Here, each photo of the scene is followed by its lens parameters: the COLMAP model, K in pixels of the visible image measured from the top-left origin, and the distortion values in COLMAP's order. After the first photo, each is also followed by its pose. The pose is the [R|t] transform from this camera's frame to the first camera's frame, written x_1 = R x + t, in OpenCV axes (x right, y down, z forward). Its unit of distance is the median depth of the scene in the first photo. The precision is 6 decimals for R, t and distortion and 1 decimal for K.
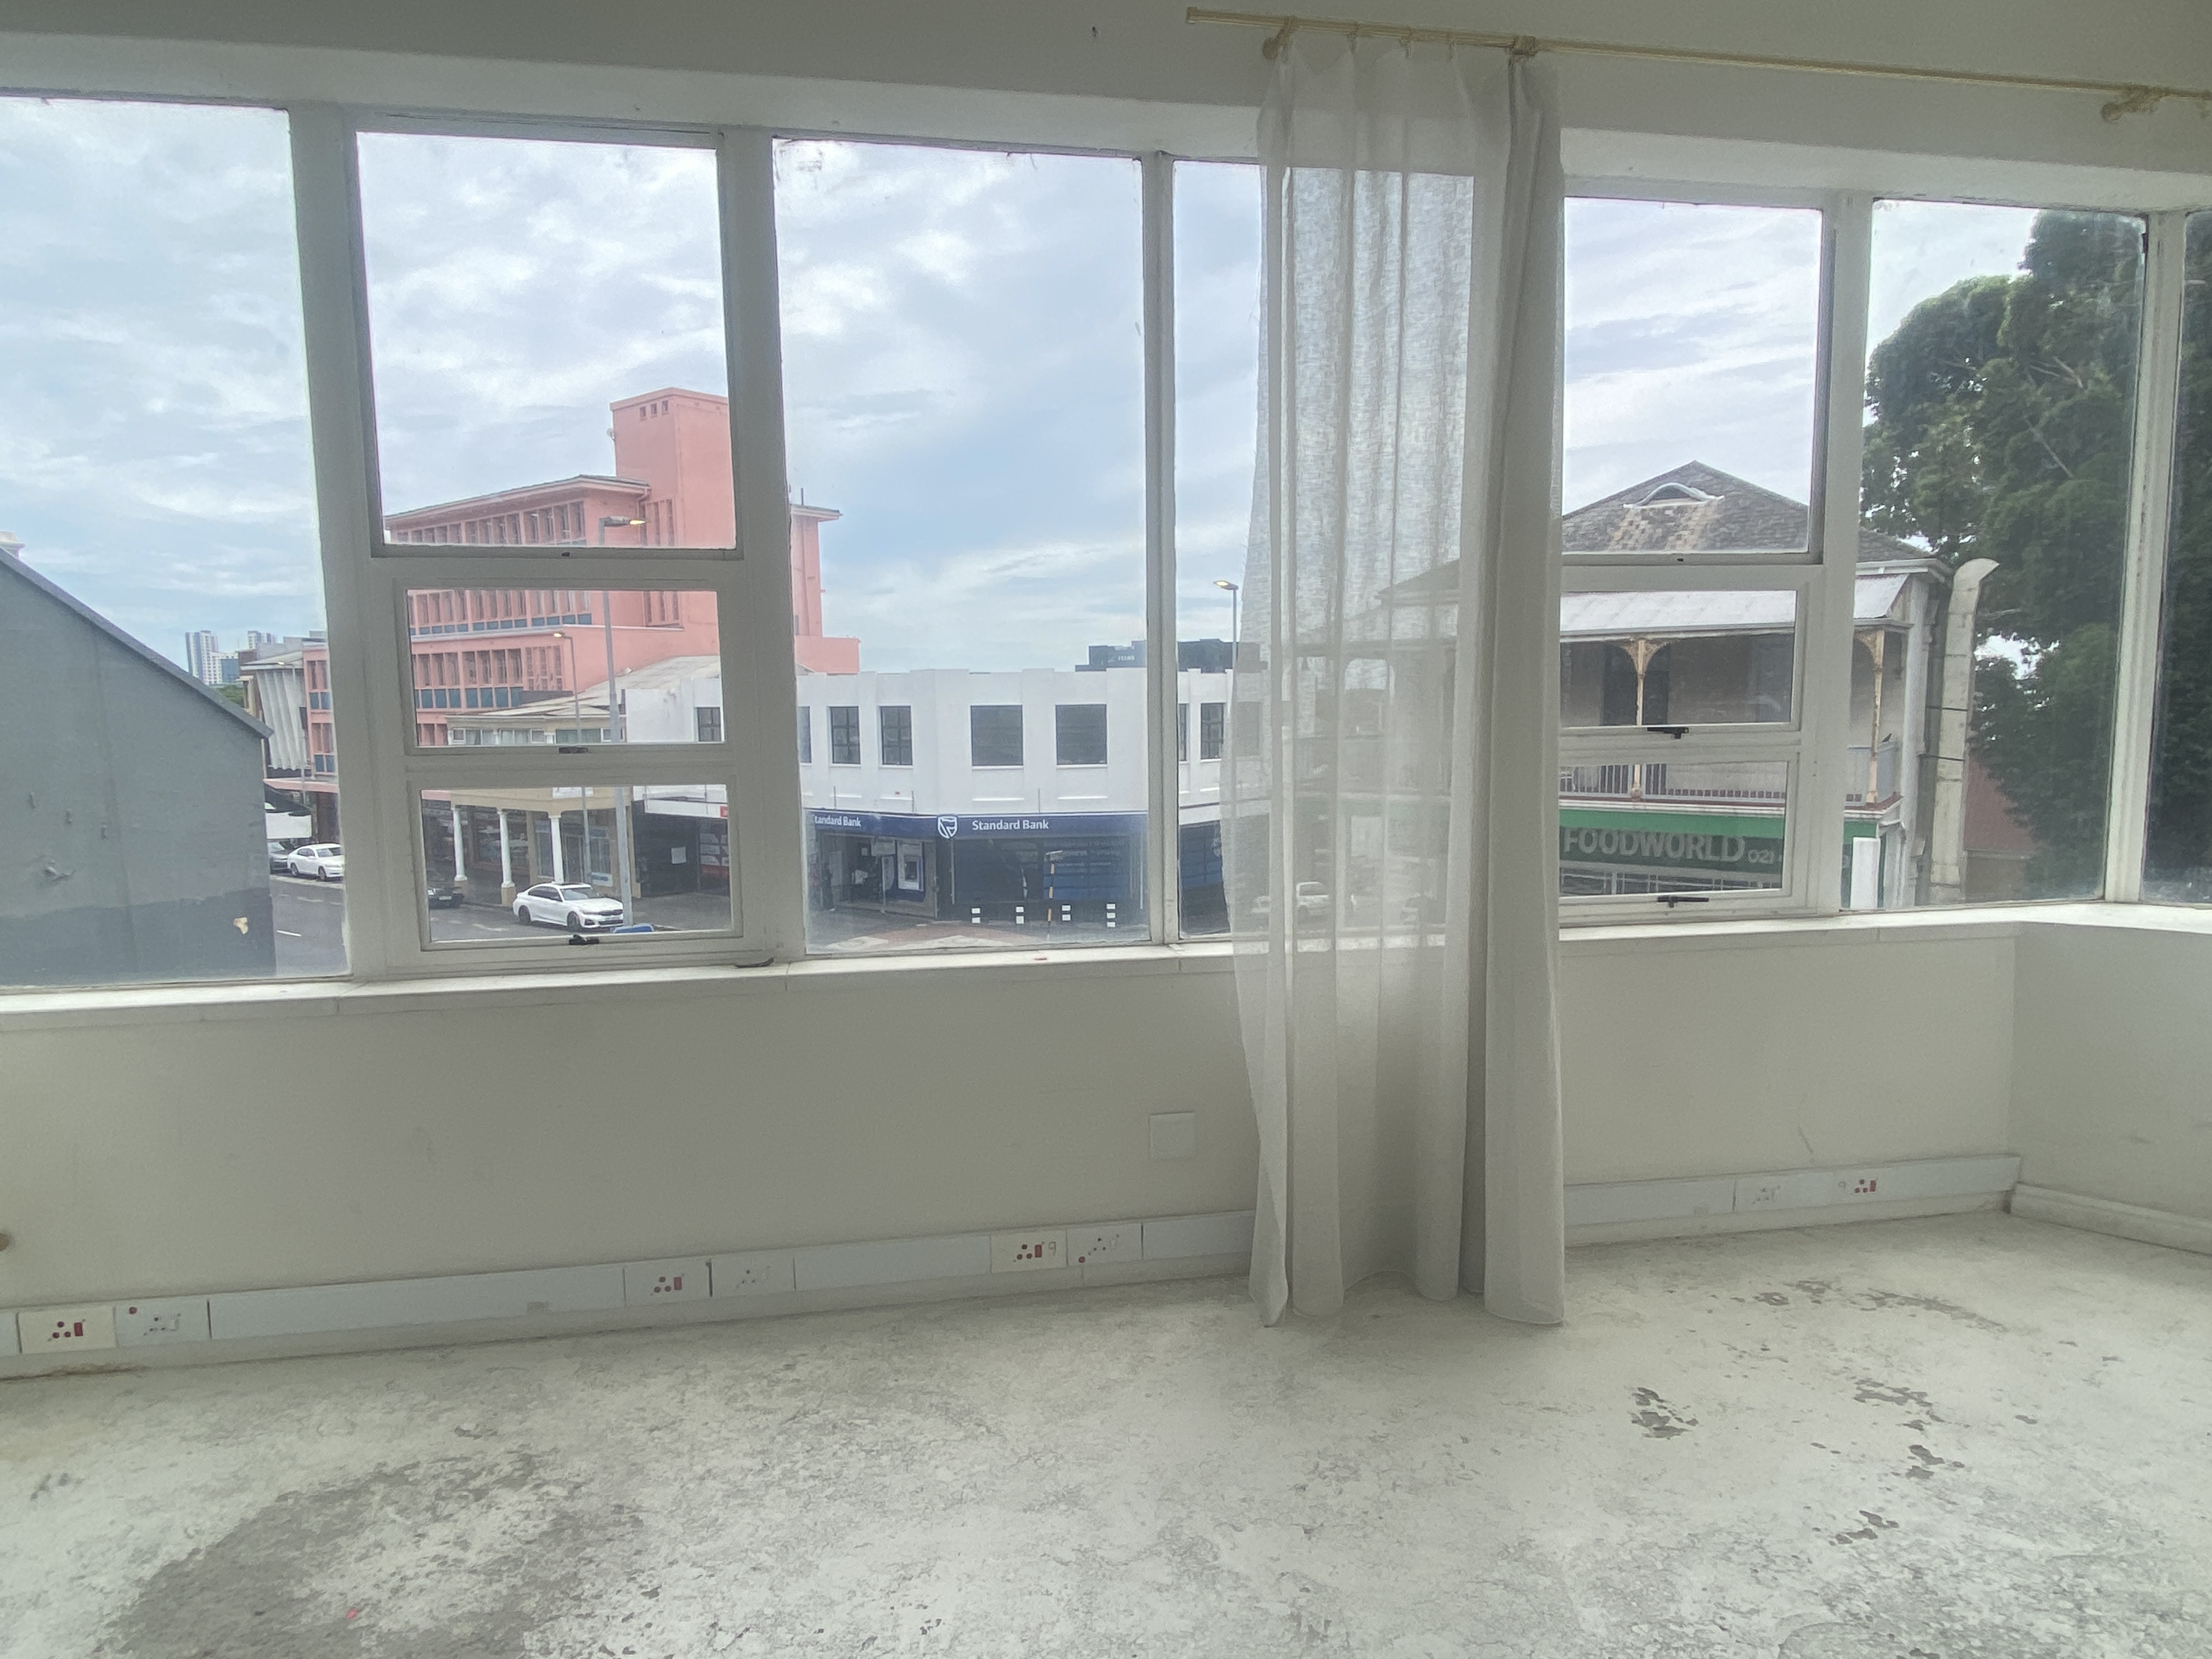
lens RADIAL K [[1295.2, 0, 1112.6], [0, 1295.2, 837.2], [0, 0, 1]] dist [0.061136, -0.059156]
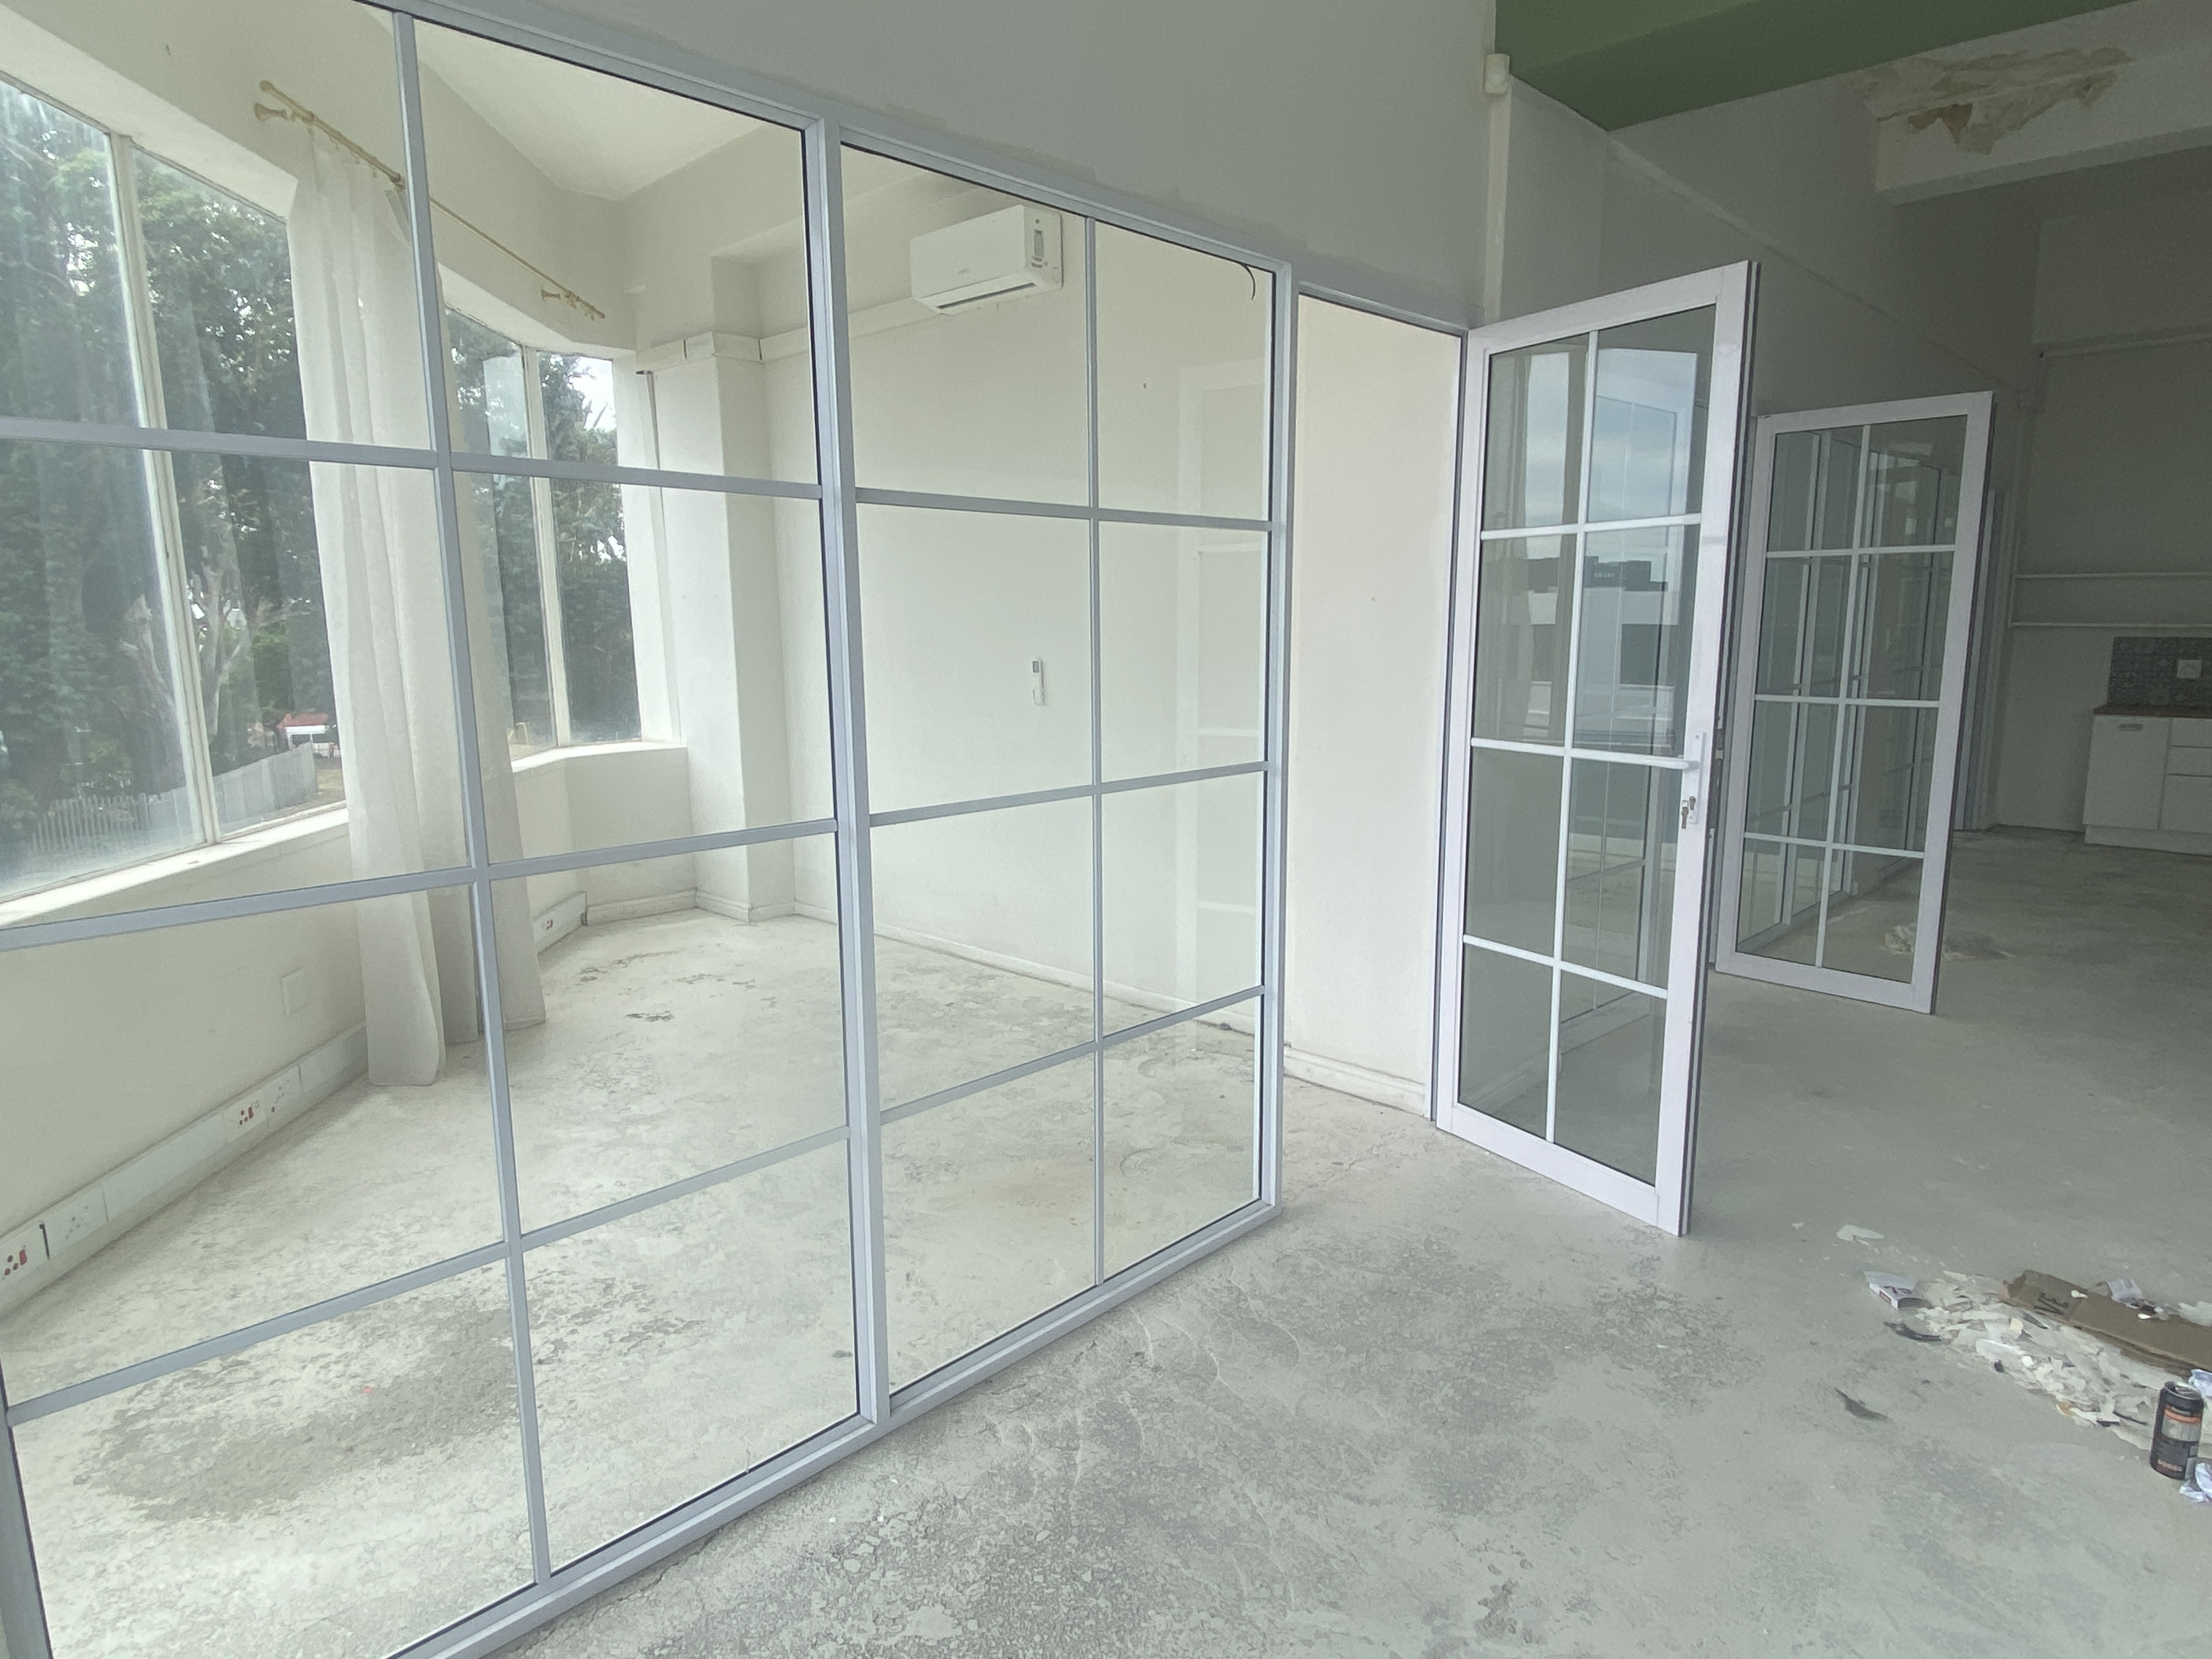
lens RADIAL K [[1305.3, 0, 1095.6], [0, 1305.3, 828.7], [0, 0, 1]] dist [0.034395, -0.032215]
pose [[0.124242, -0.147700, 0.981198, -1.069969], [0.112860, 0.984545, 0.133913, 0.003309], [-0.985813, 0.094101, 0.138991, 0.091000]]
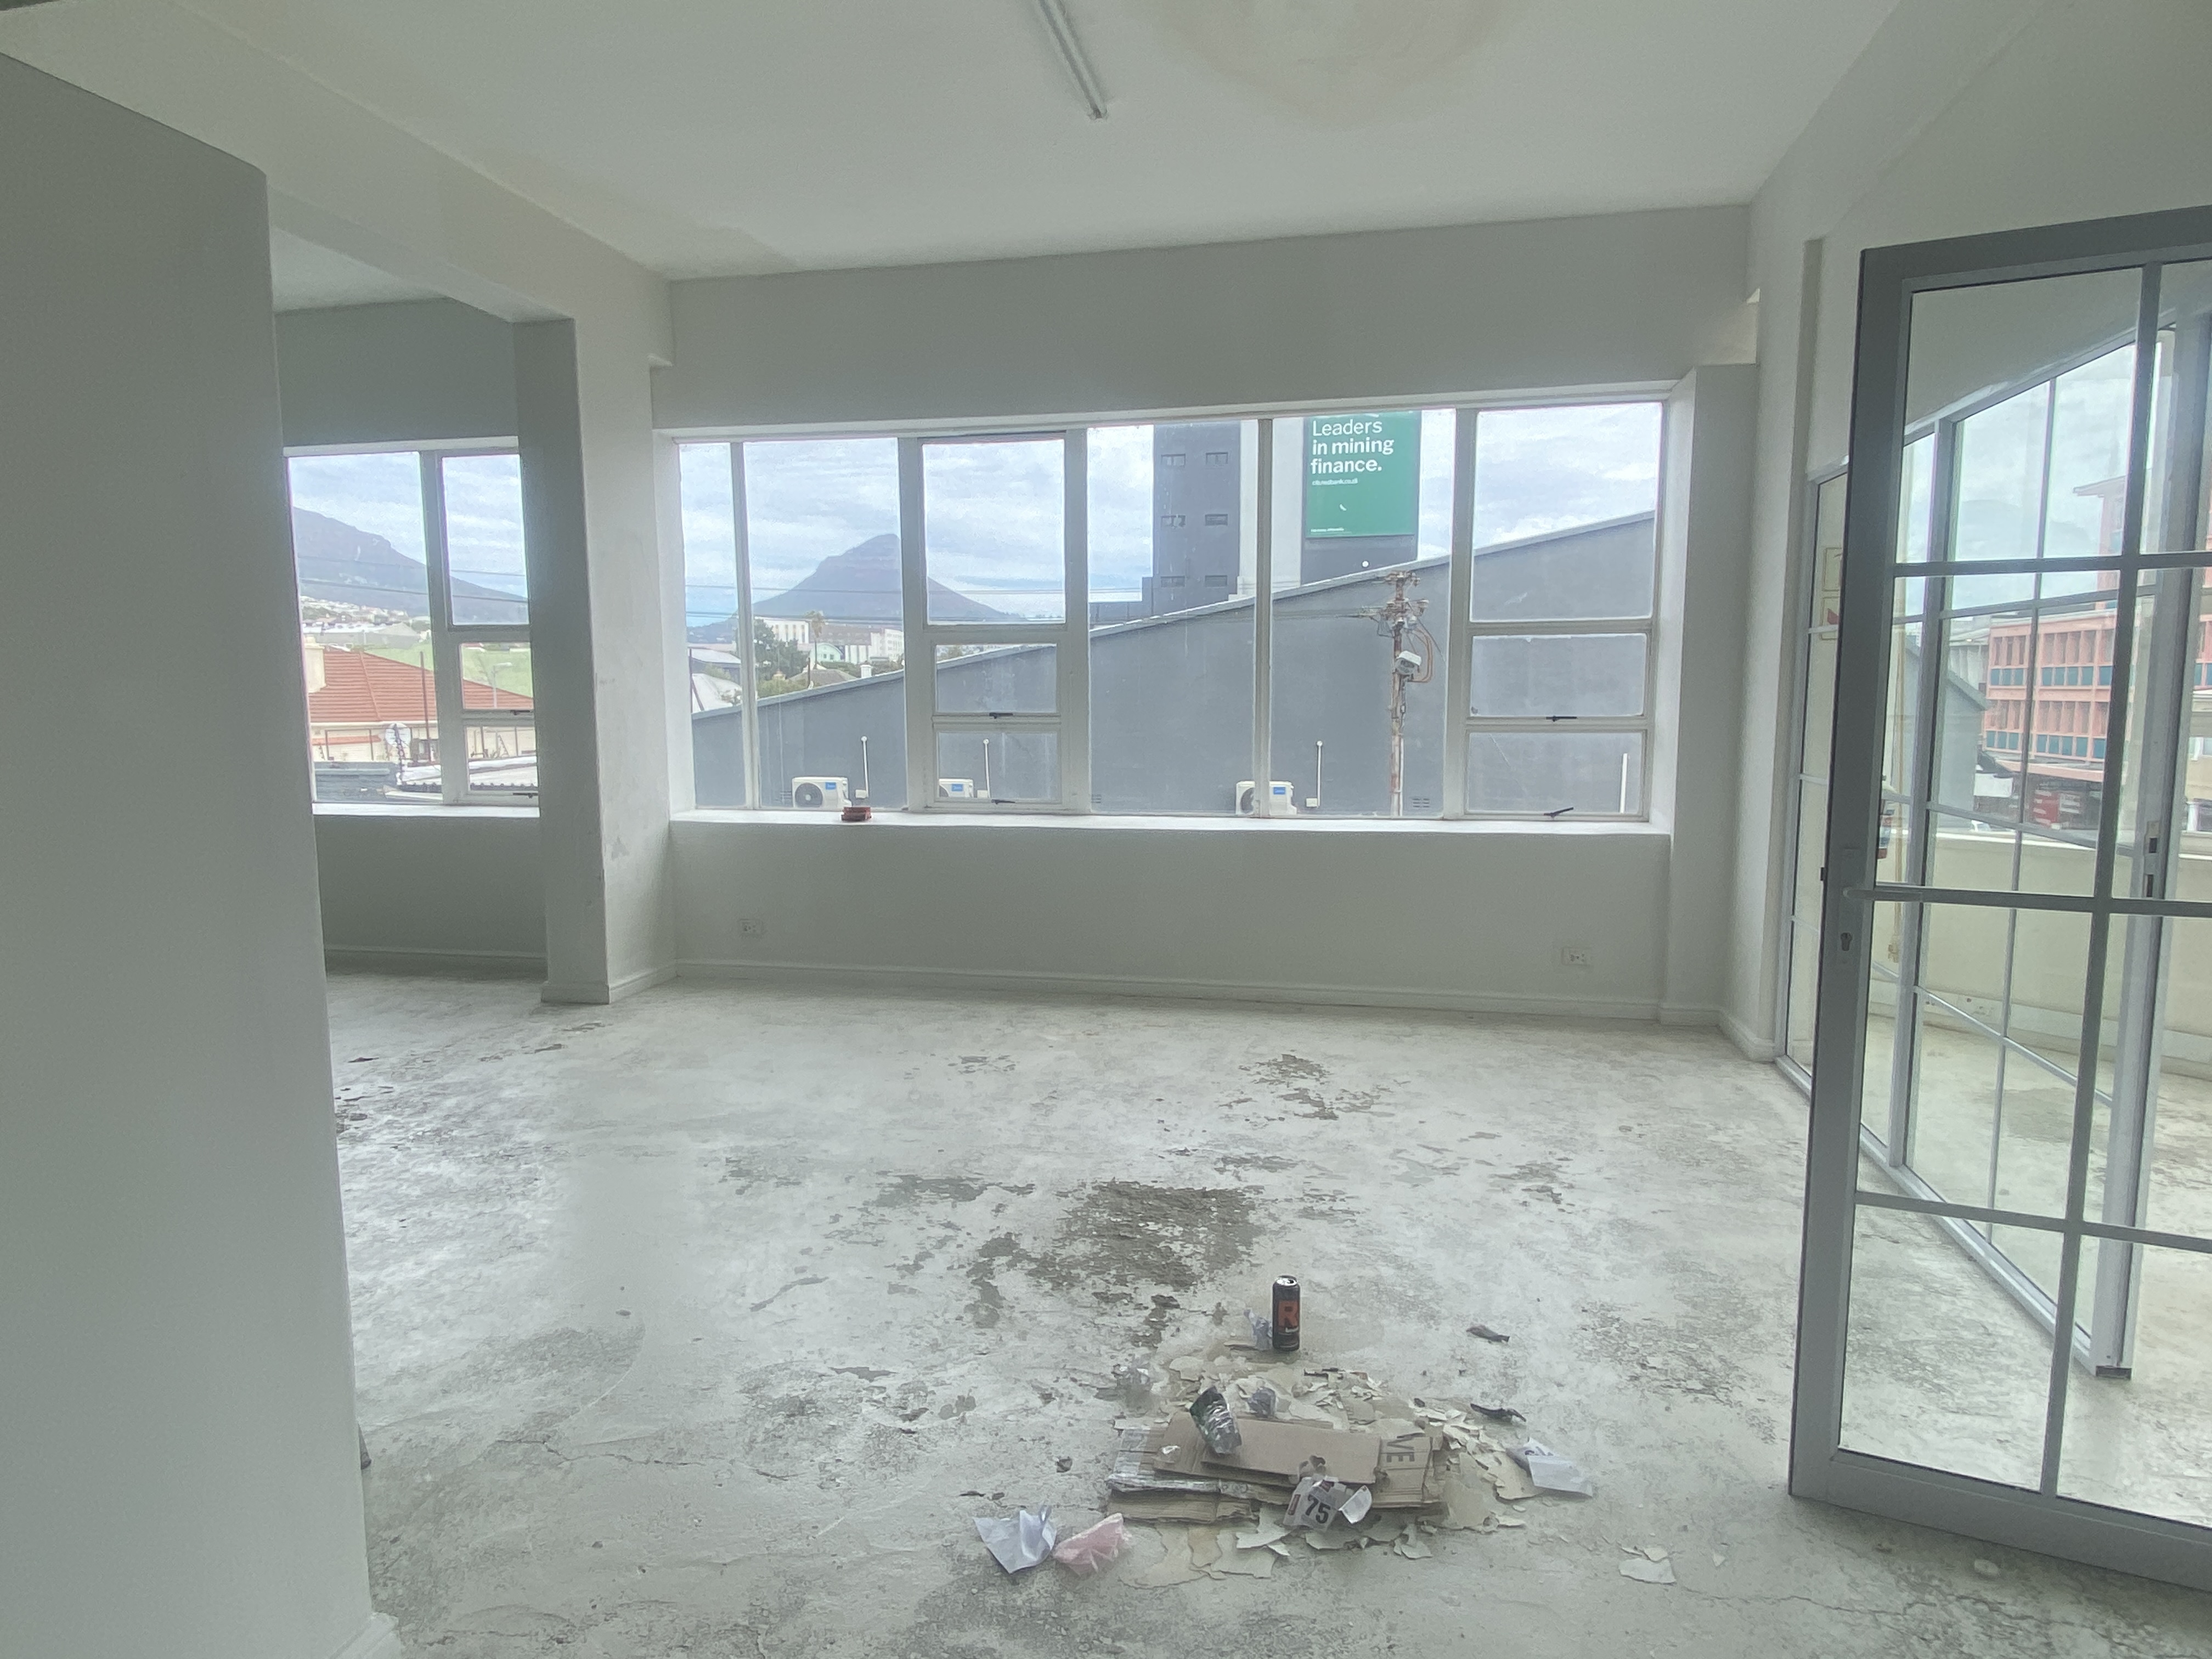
lens RADIAL K [[1295.2, 0, 1112.6], [0, 1295.2, 837.2], [0, 0, 1]] dist [0.061136, -0.059156]
pose [[0.431476, 0.116308, -0.894595, 0.372338], [-0.097044, 0.991884, 0.082151, 0.080726], [0.896890, 0.051369, 0.439261, -0.885255]]
